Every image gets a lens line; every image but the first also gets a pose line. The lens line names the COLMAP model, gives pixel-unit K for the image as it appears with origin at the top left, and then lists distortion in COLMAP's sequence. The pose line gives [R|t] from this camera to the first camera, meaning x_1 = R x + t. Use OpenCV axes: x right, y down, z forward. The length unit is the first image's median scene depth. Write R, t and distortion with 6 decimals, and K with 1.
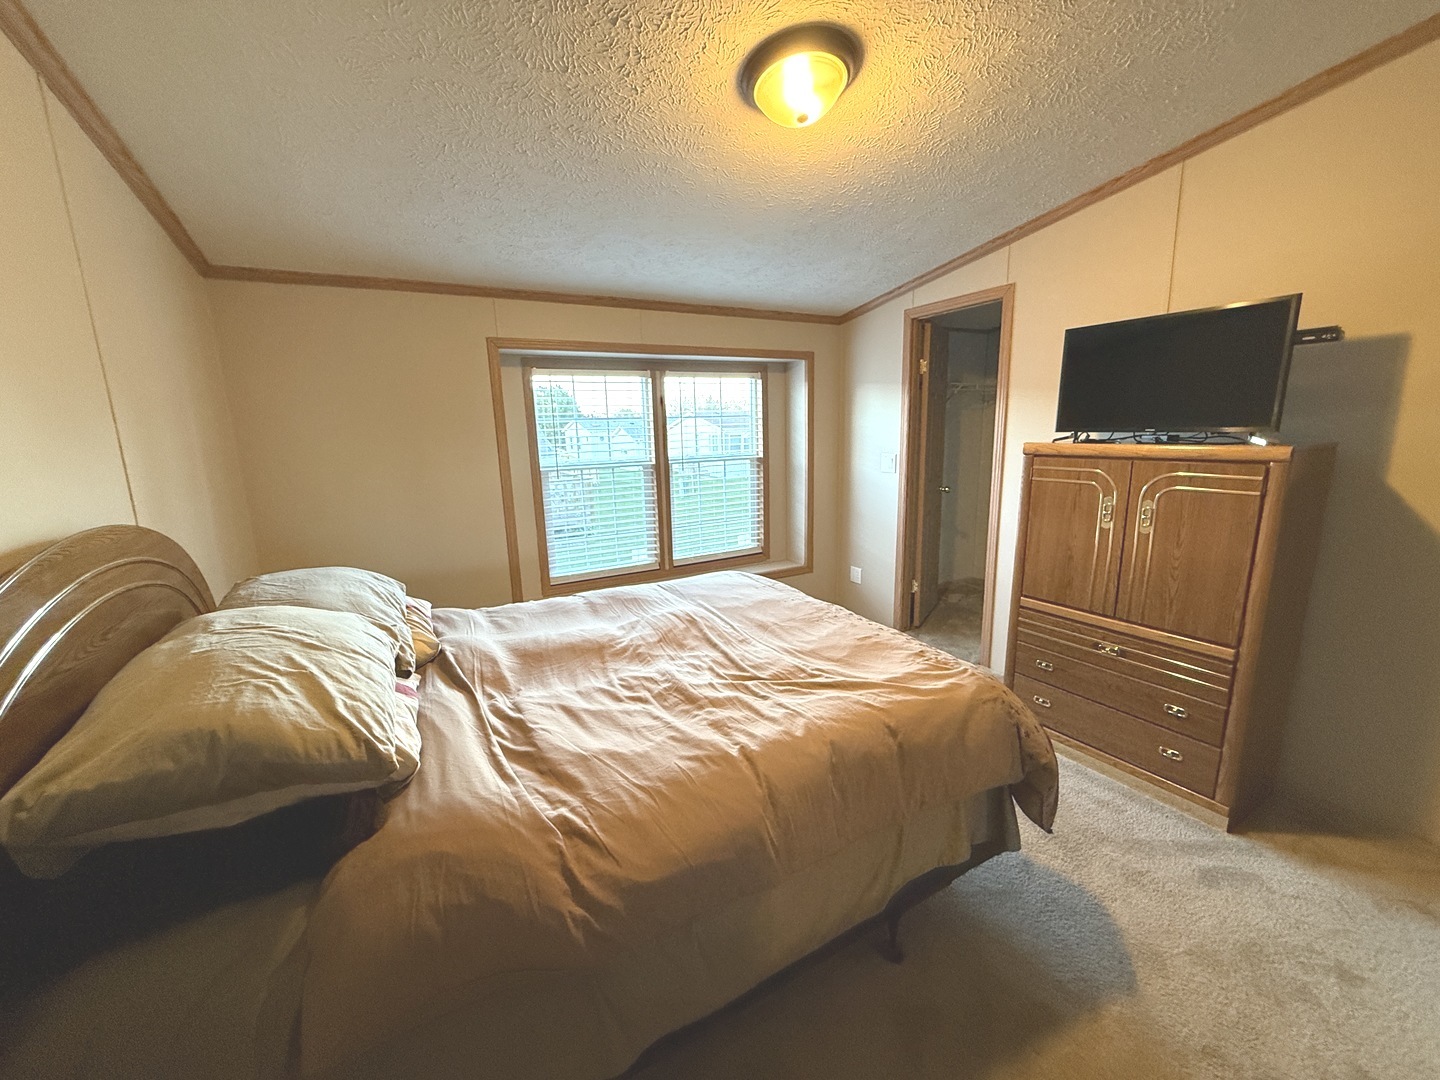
lens RADIAL K [[575.1, 0, 720.0], [0, 575.1, 540.0], [0, 0, 1]] dist [-0.001704, -0.000332]
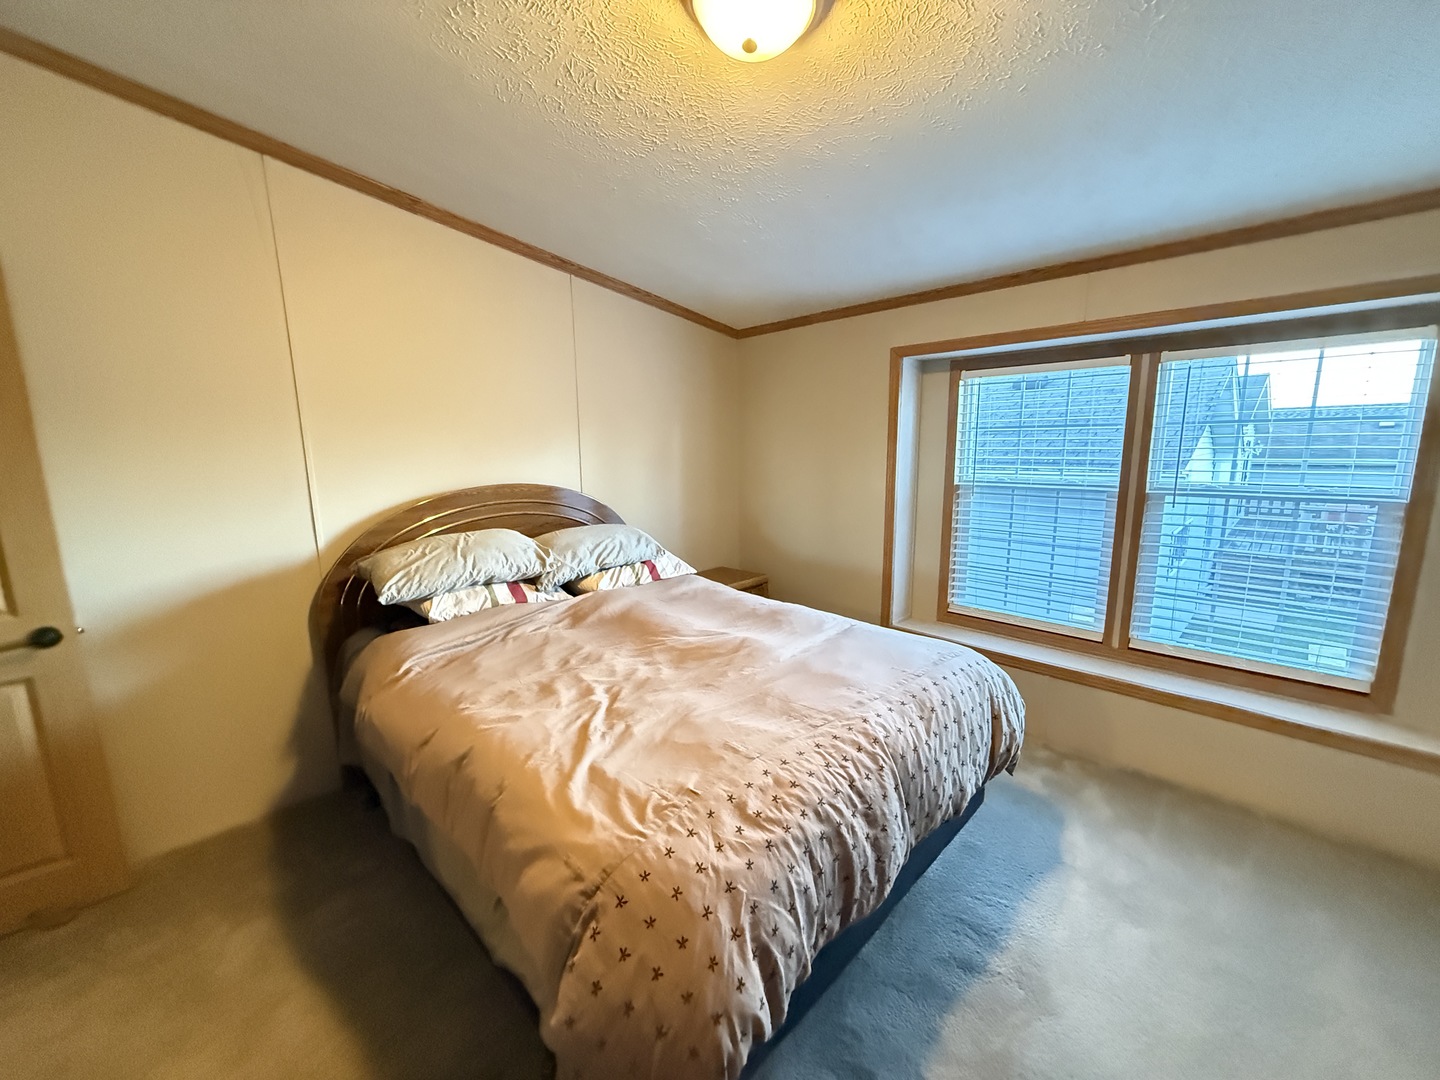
lens RADIAL K [[585.3, 0, 717.9], [0, 585.3, 543.0], [0, 0, 1]] dist [-0.000579, -0.000069]
pose [[0.261770, 0.182251, -0.947766, 0.752415], [-0.186207, 0.973095, 0.135692, -0.141750], [0.946997, 0.140961, 0.288664, 0.639141]]
